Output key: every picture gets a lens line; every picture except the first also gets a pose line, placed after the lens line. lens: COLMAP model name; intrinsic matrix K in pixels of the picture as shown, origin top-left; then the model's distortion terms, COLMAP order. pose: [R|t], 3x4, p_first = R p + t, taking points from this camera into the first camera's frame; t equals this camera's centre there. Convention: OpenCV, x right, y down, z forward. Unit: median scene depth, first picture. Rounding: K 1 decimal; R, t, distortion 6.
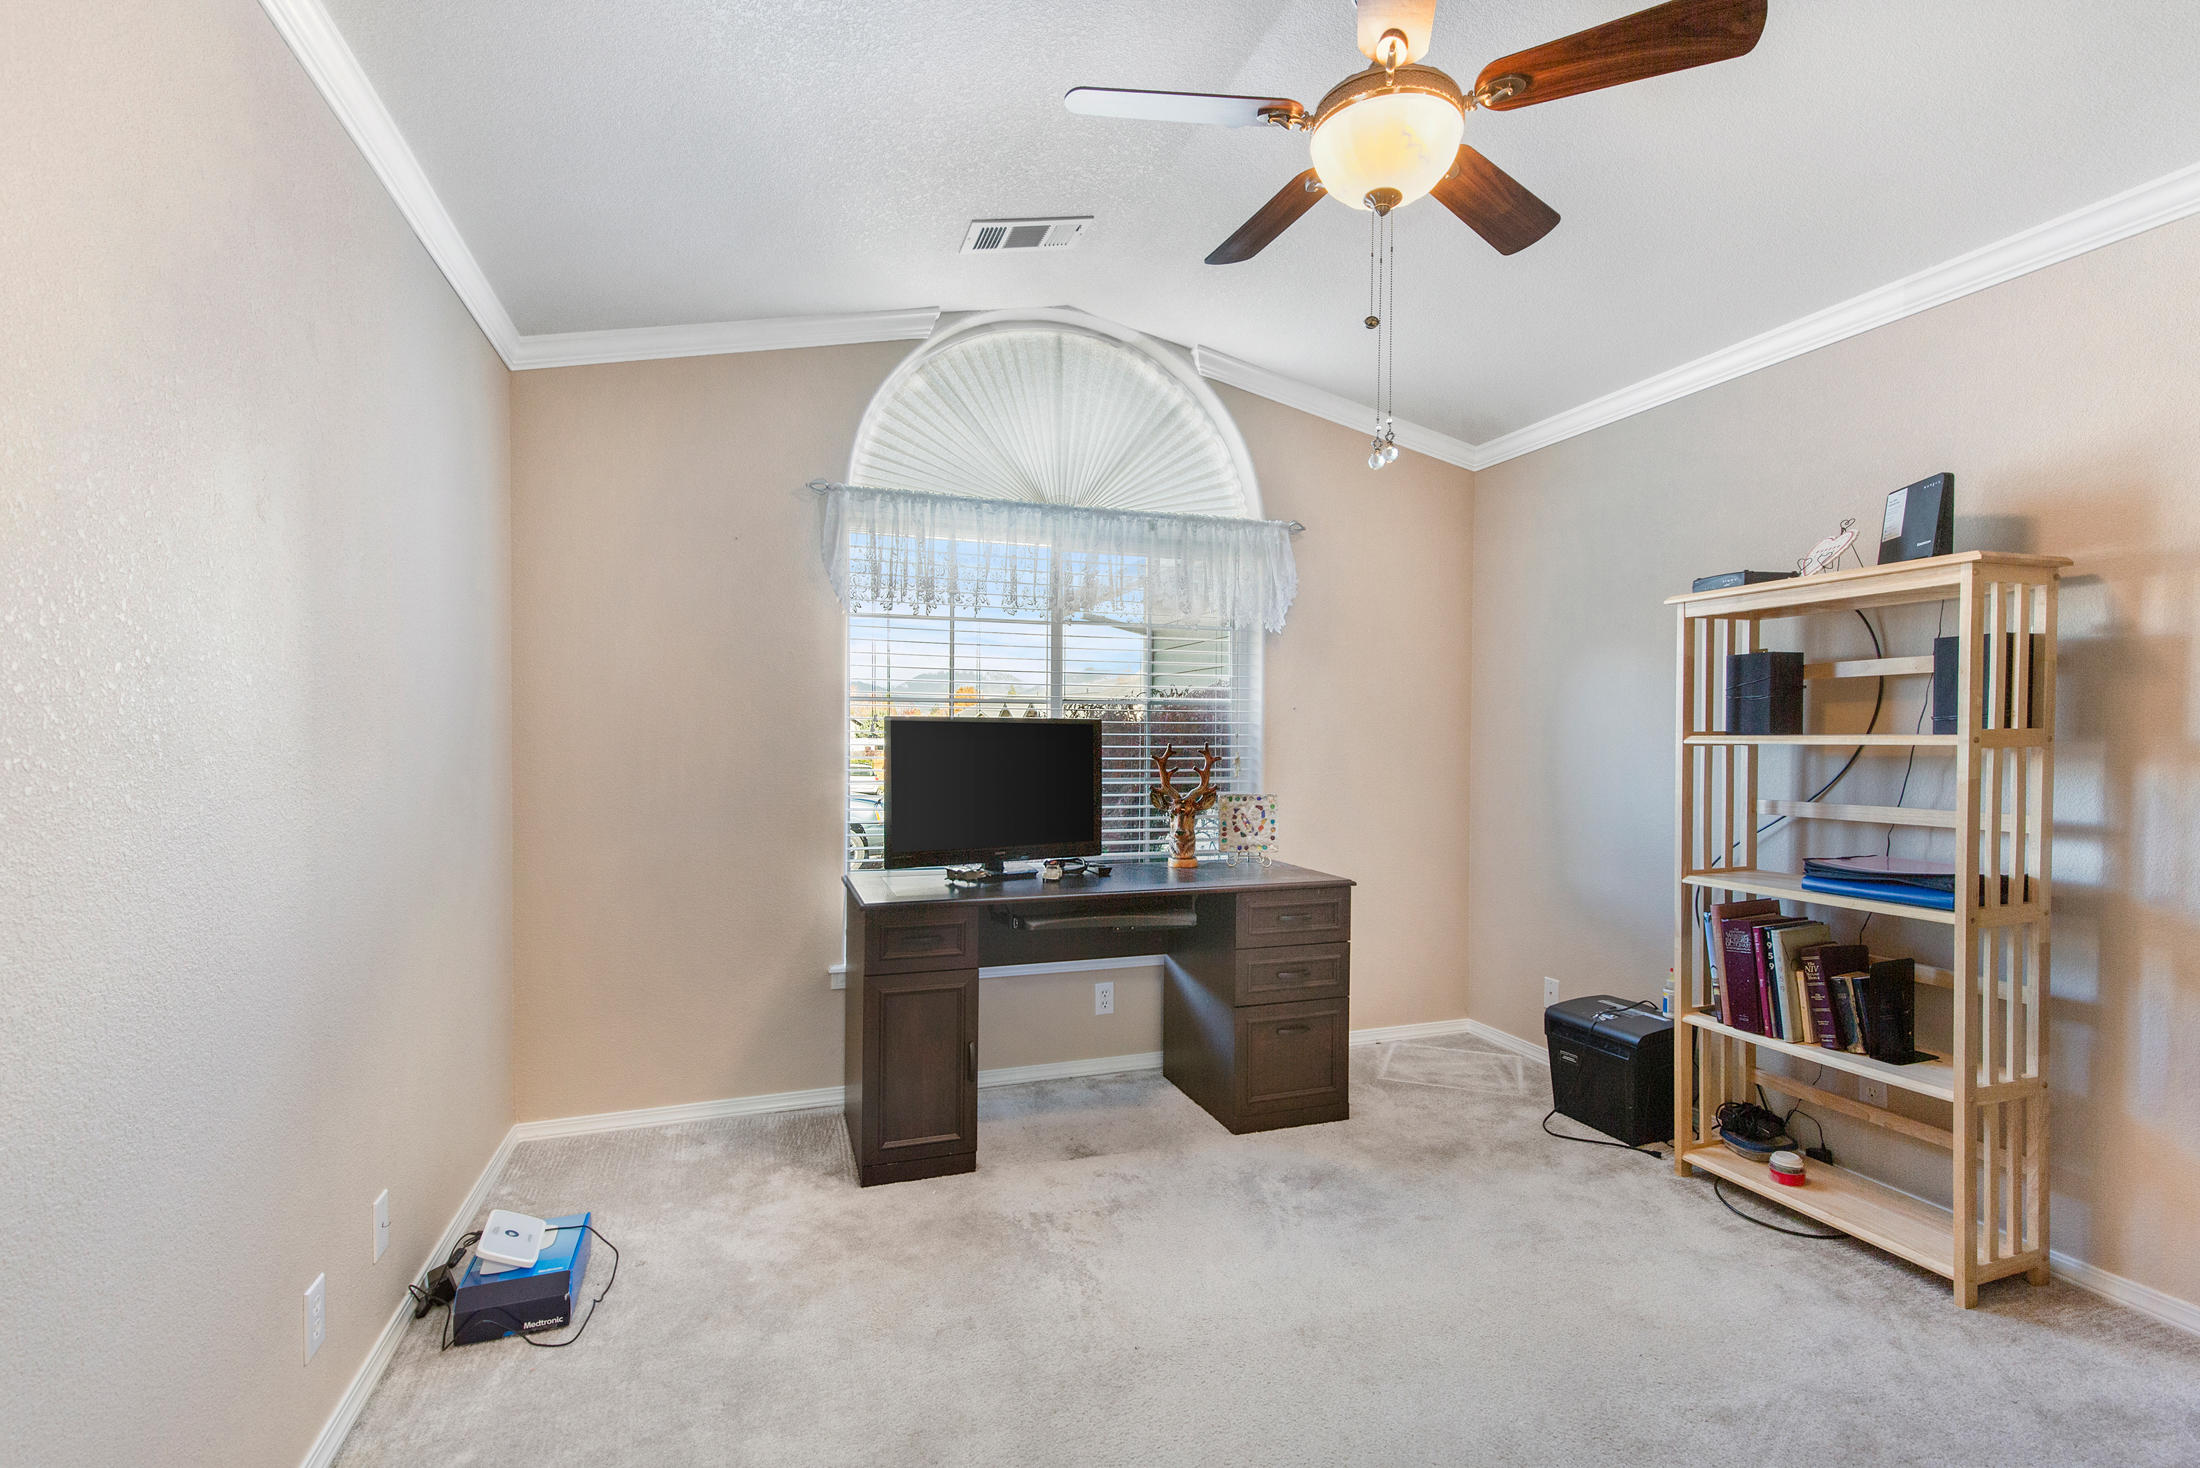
lens RADIAL K [[996.7, 0, 1125.8], [0, 996.7, 732.5], [0, 0, 1]] dist [0.001609, -0.000325]
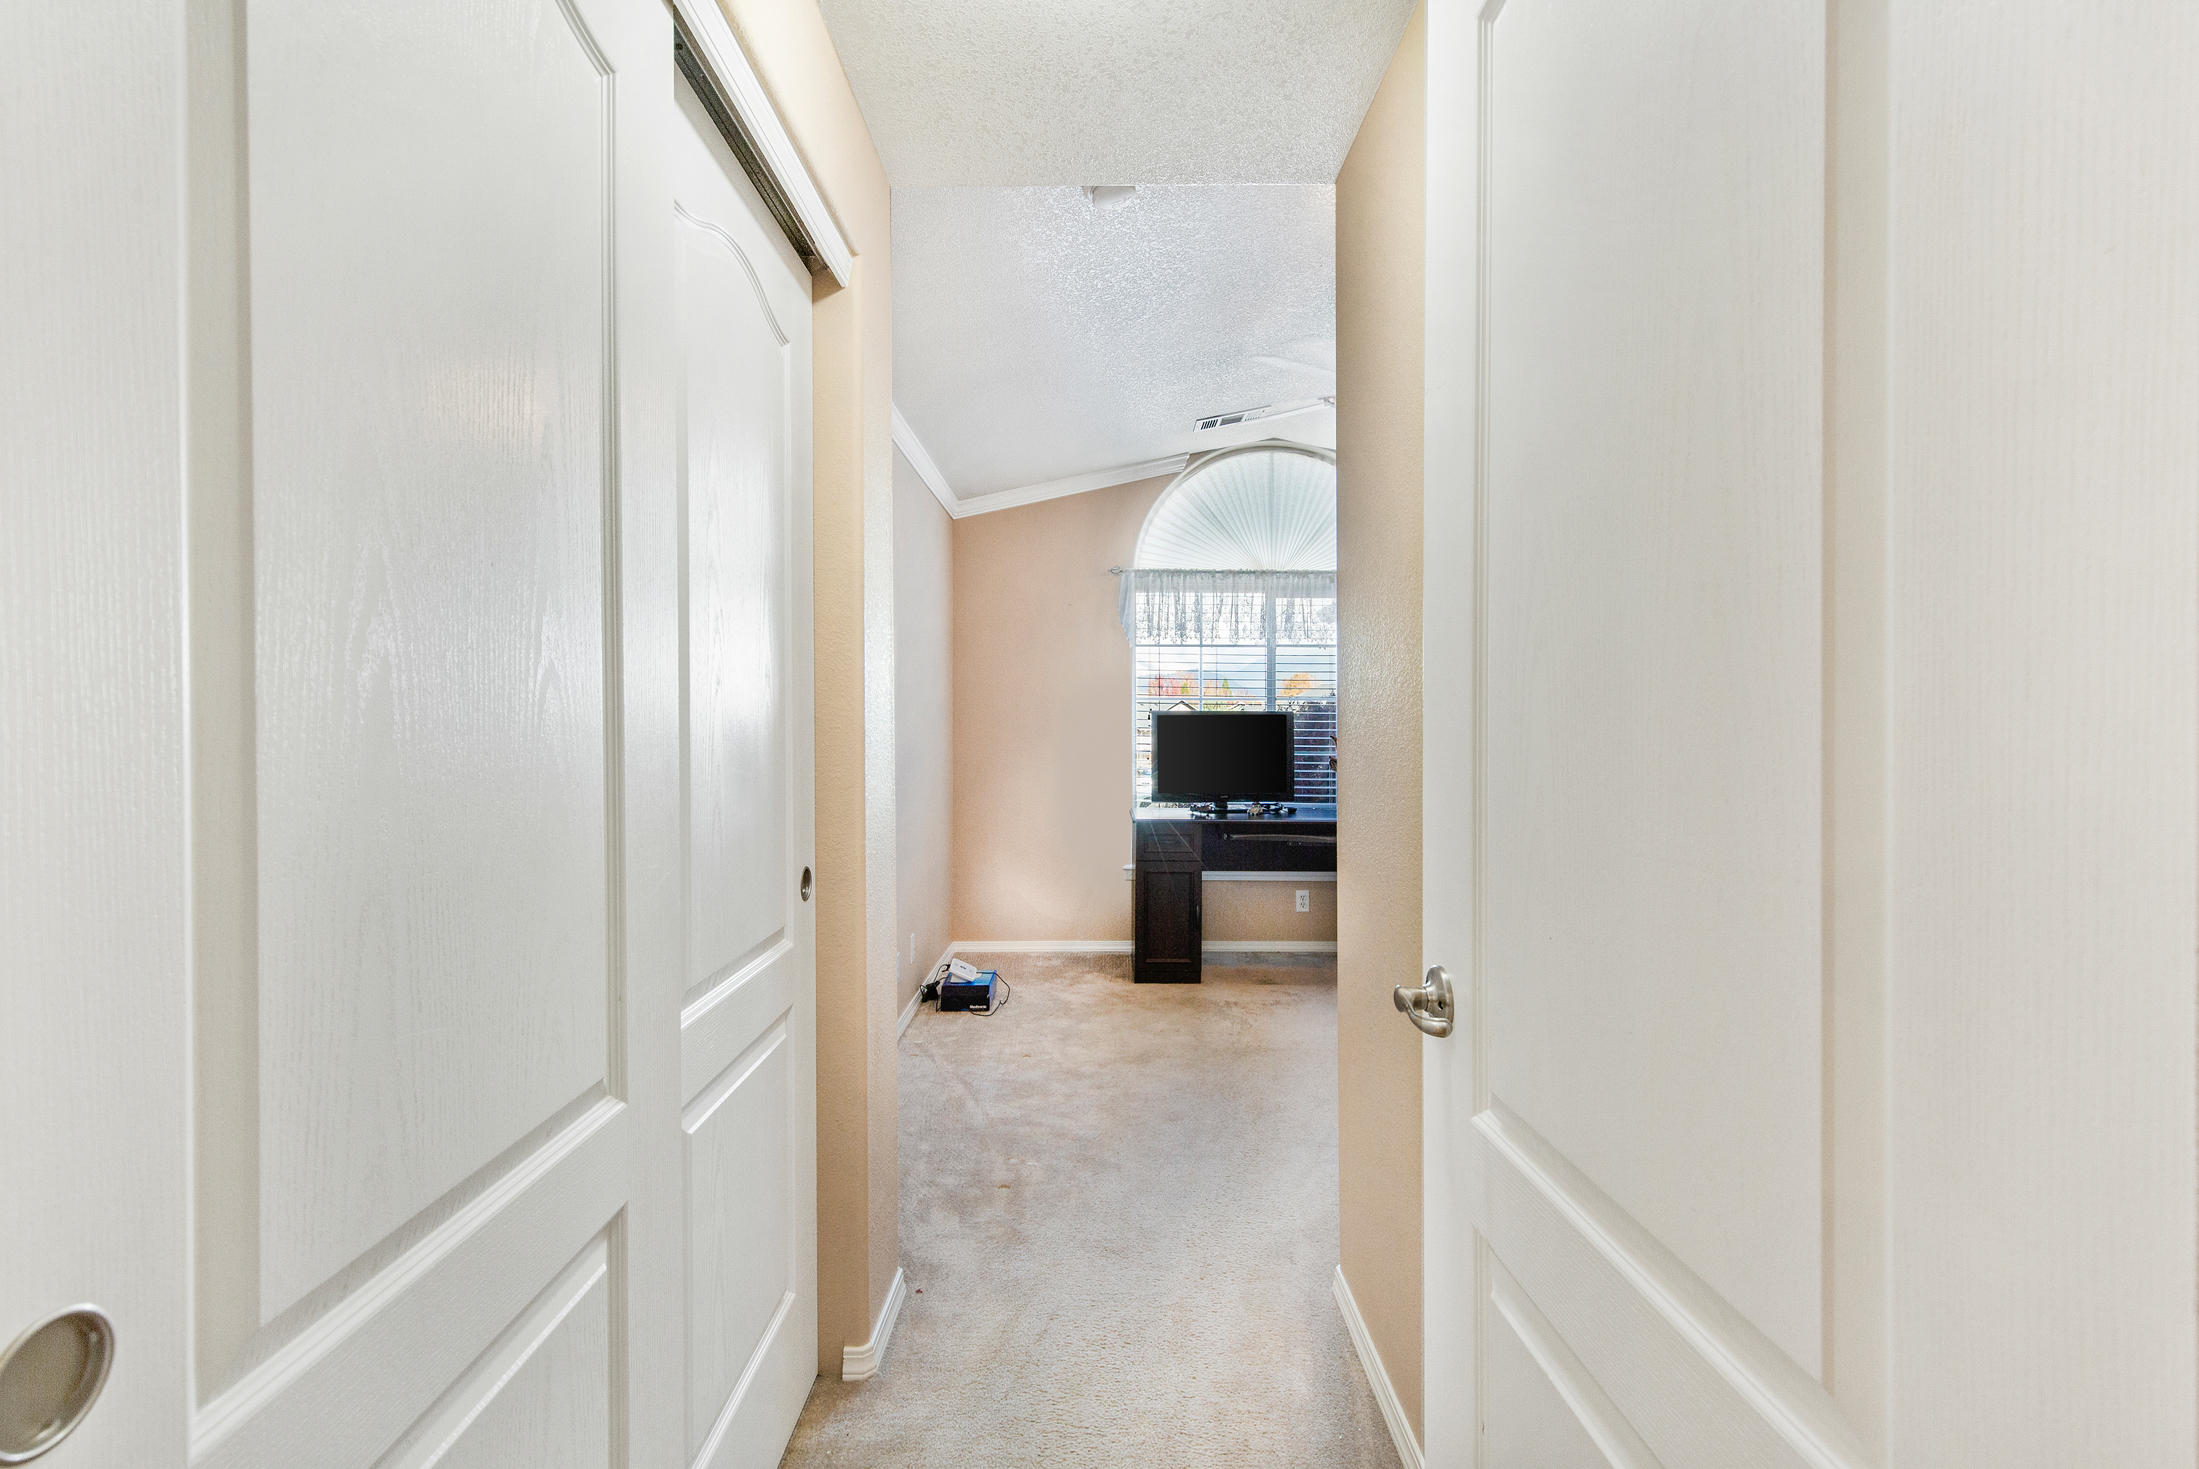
lens RADIAL K [[996.2, 0, 1125.3], [0, 996.2, 733.0], [0, 0, 1]] dist [0.001609, -0.000325]
pose [[0.945187, 0.006764, -0.326461, 0.253940], [-0.001973, 0.999885, 0.015006, -0.003265], [0.326525, -0.013540, 0.945092, -0.572974]]
